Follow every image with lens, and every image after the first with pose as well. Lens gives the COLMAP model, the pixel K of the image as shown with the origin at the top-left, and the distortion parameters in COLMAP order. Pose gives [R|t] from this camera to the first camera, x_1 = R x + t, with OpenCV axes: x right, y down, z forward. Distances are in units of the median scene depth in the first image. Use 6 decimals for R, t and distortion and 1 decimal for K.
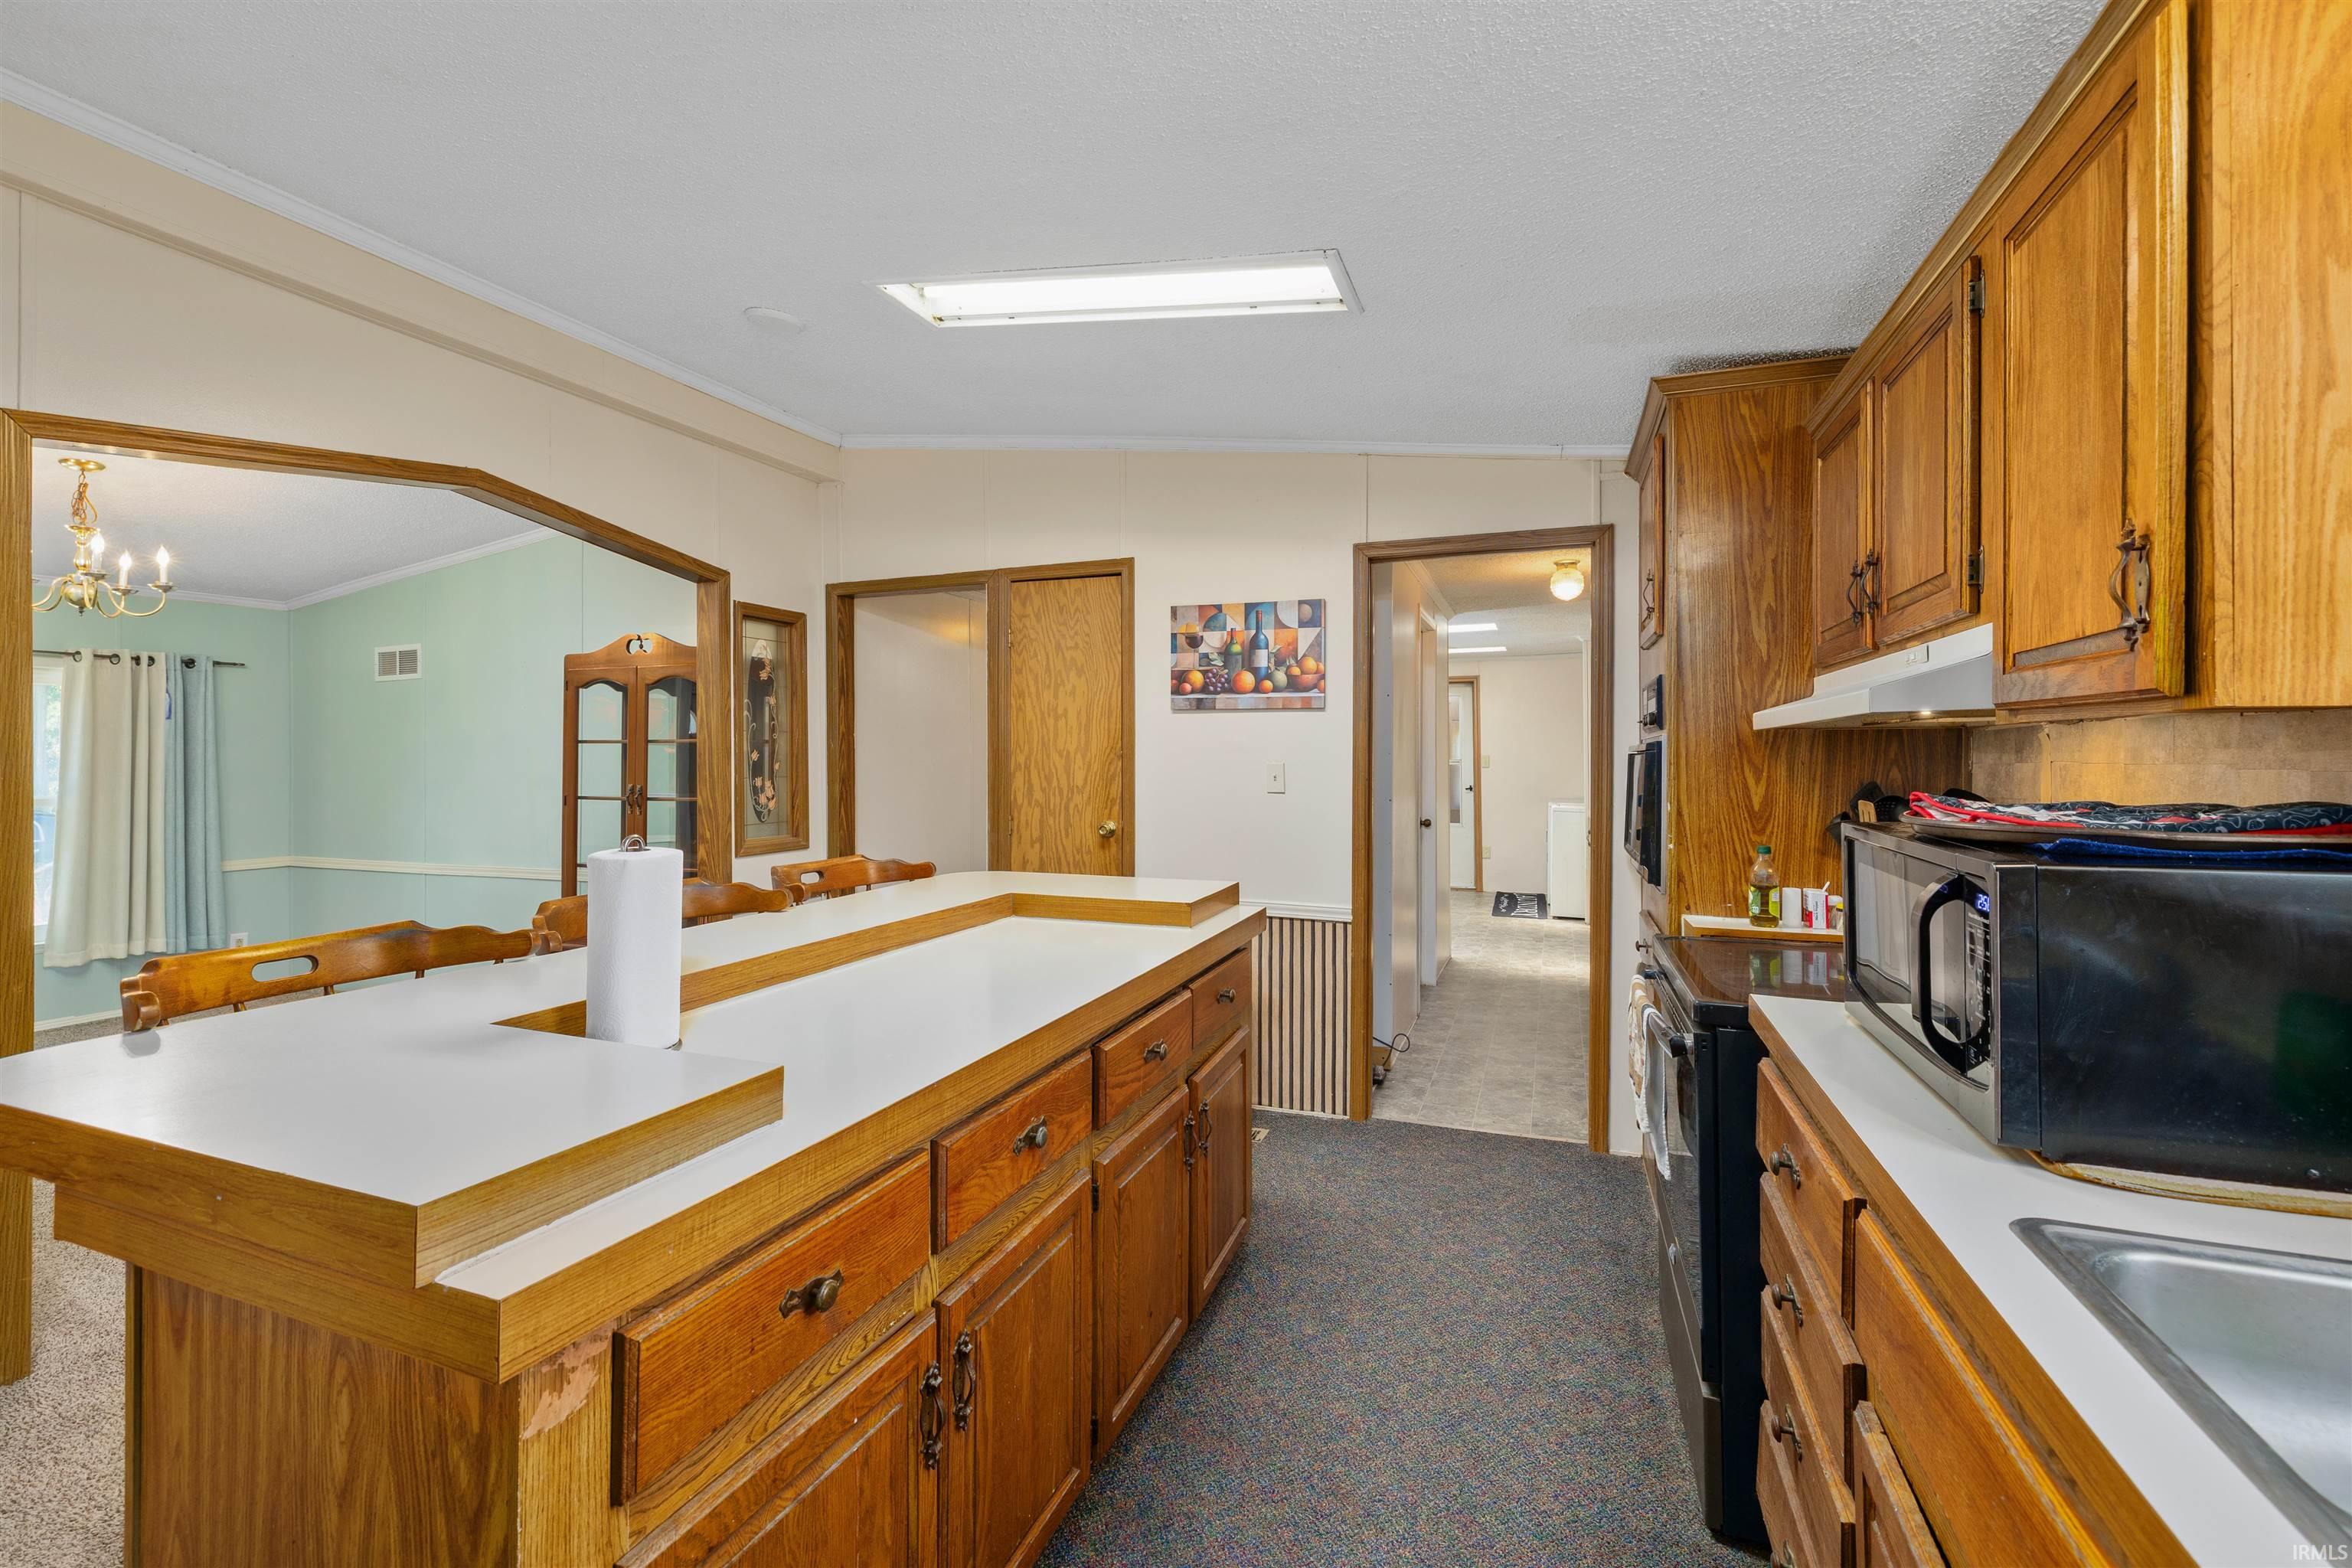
lens RADIAL K [[993.5, 0, 1174.1], [0, 993.5, 750.5], [0, 0, 1]] dist [-0.002795, 0.000496]
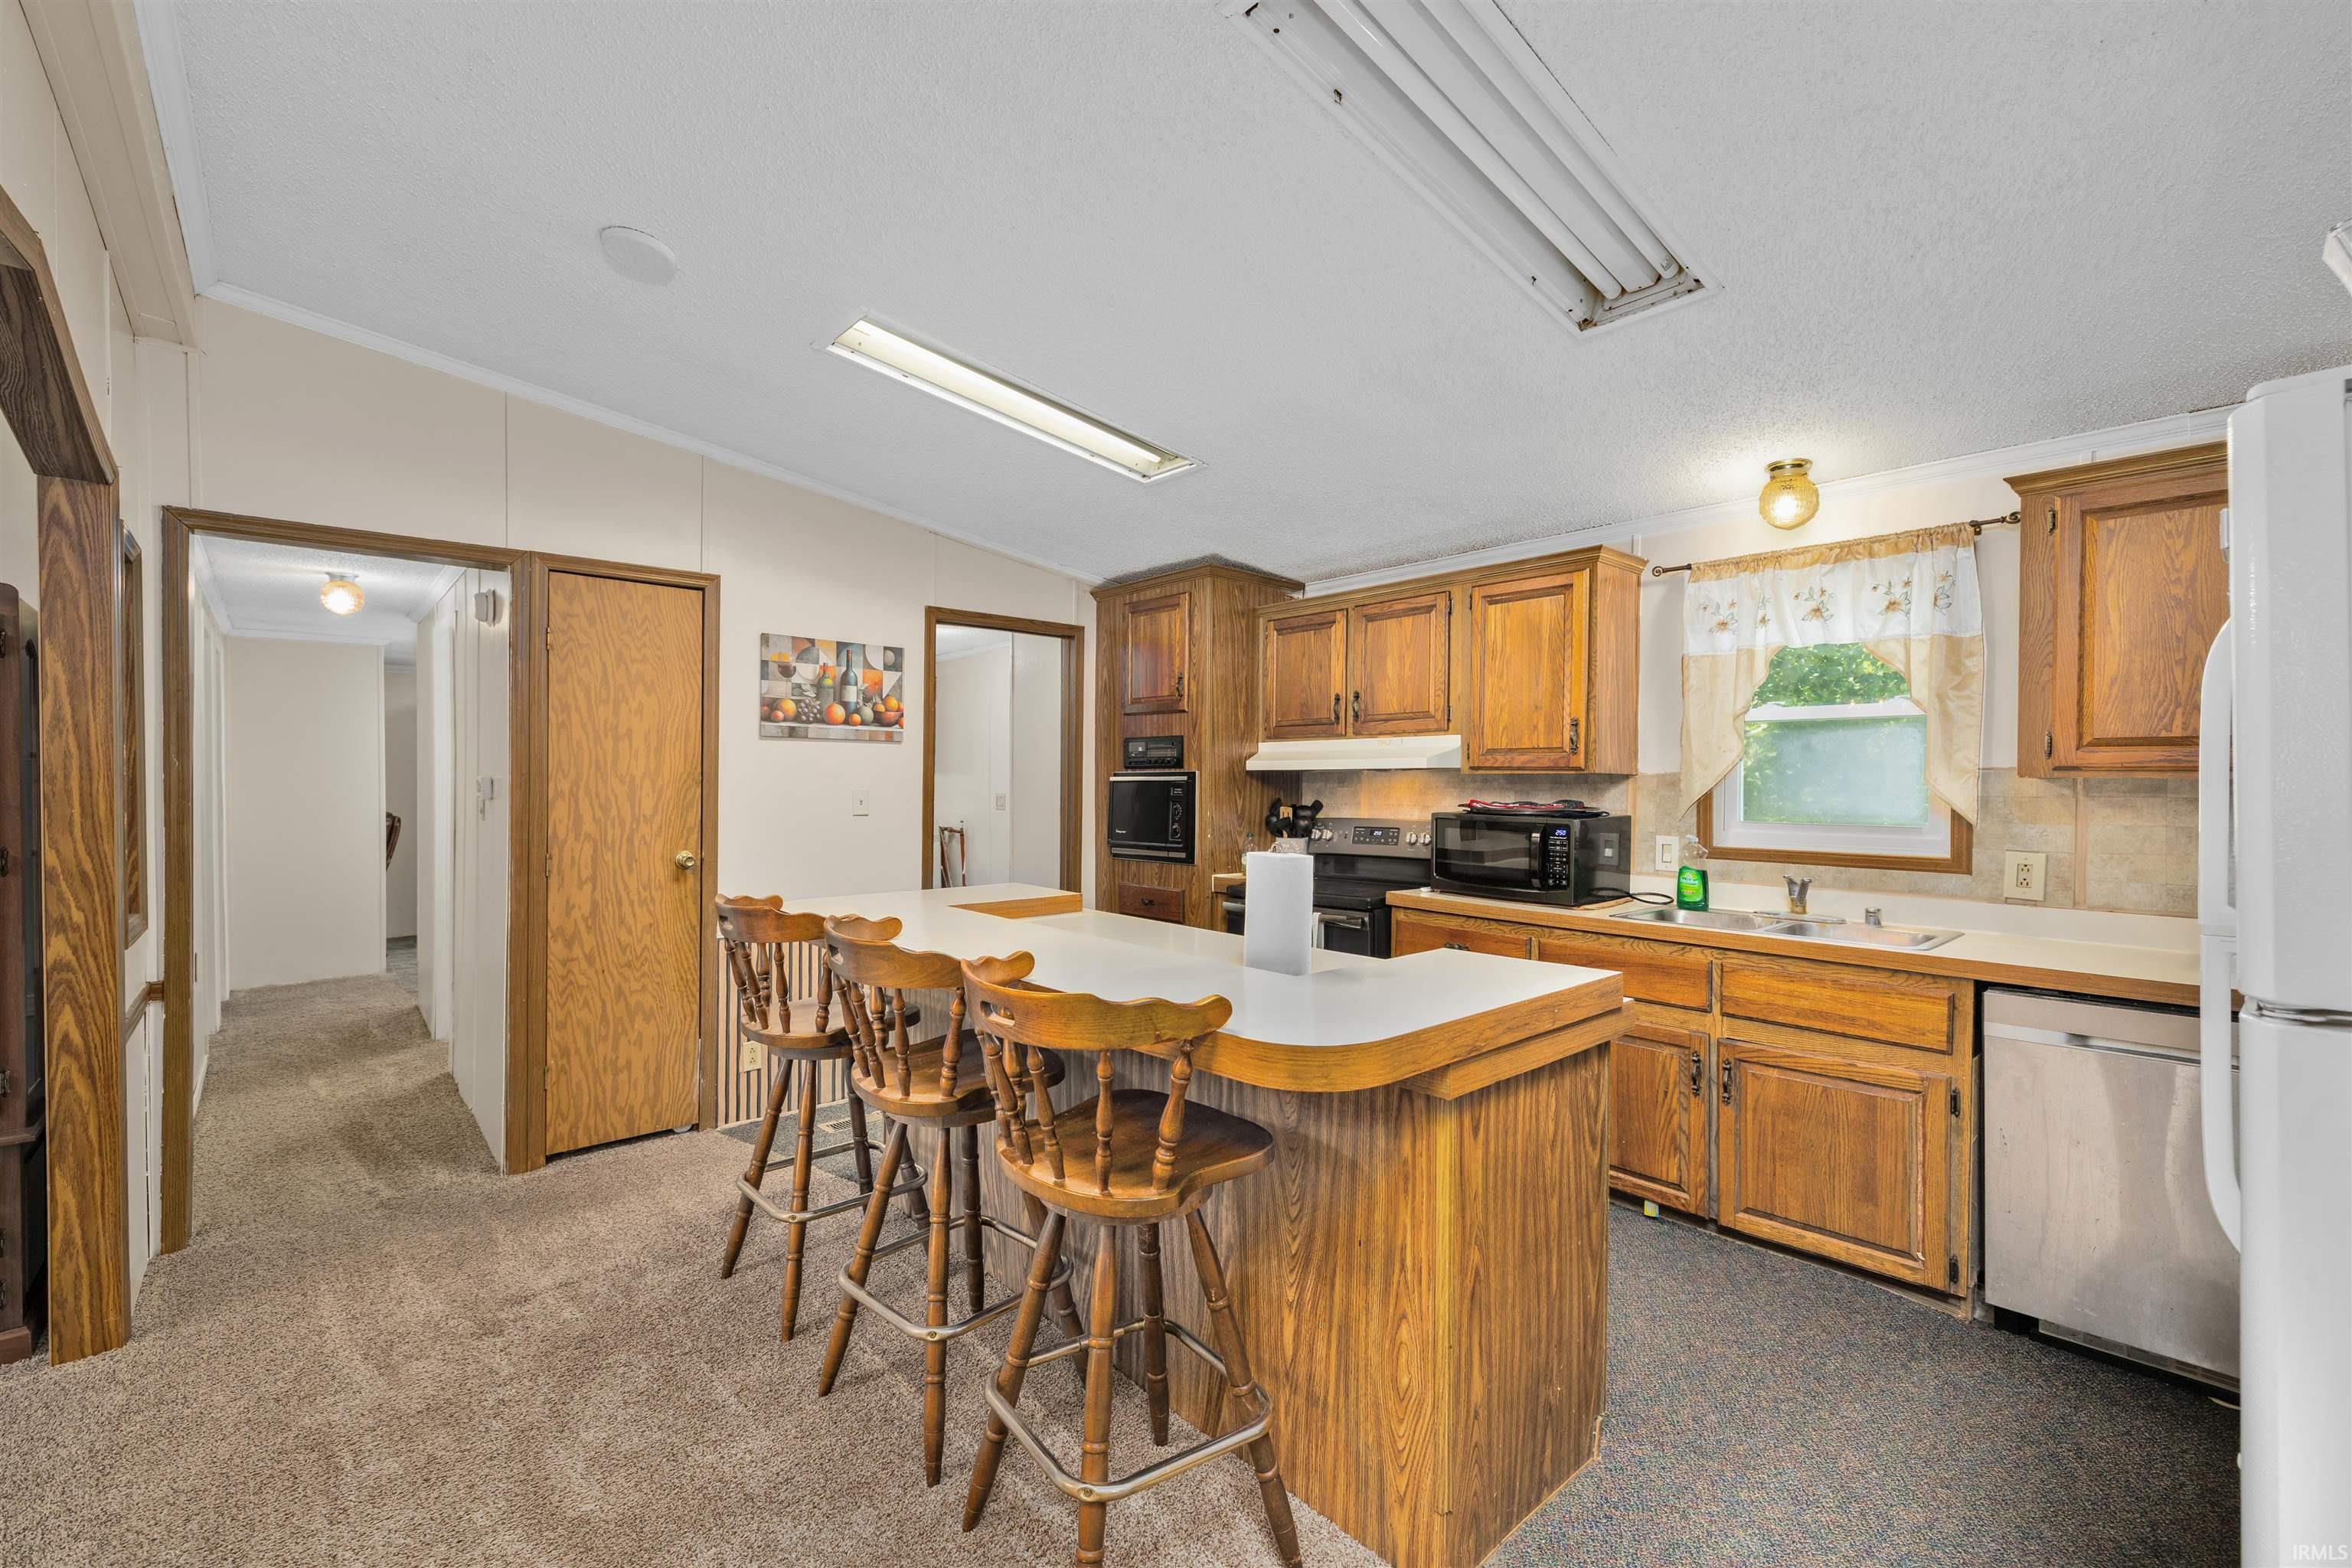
lens RADIAL K [[993.5, 0, 1170.4], [0, 993.5, 781.3], [0, 0, 1]] dist [-0.002795, 0.000496]
pose [[0.453279, -0.000721, 0.891368, -0.678050], [-0.013001, 0.999888, 0.007421, -0.007721], [-0.891274, -0.014952, 0.453219, 0.168660]]
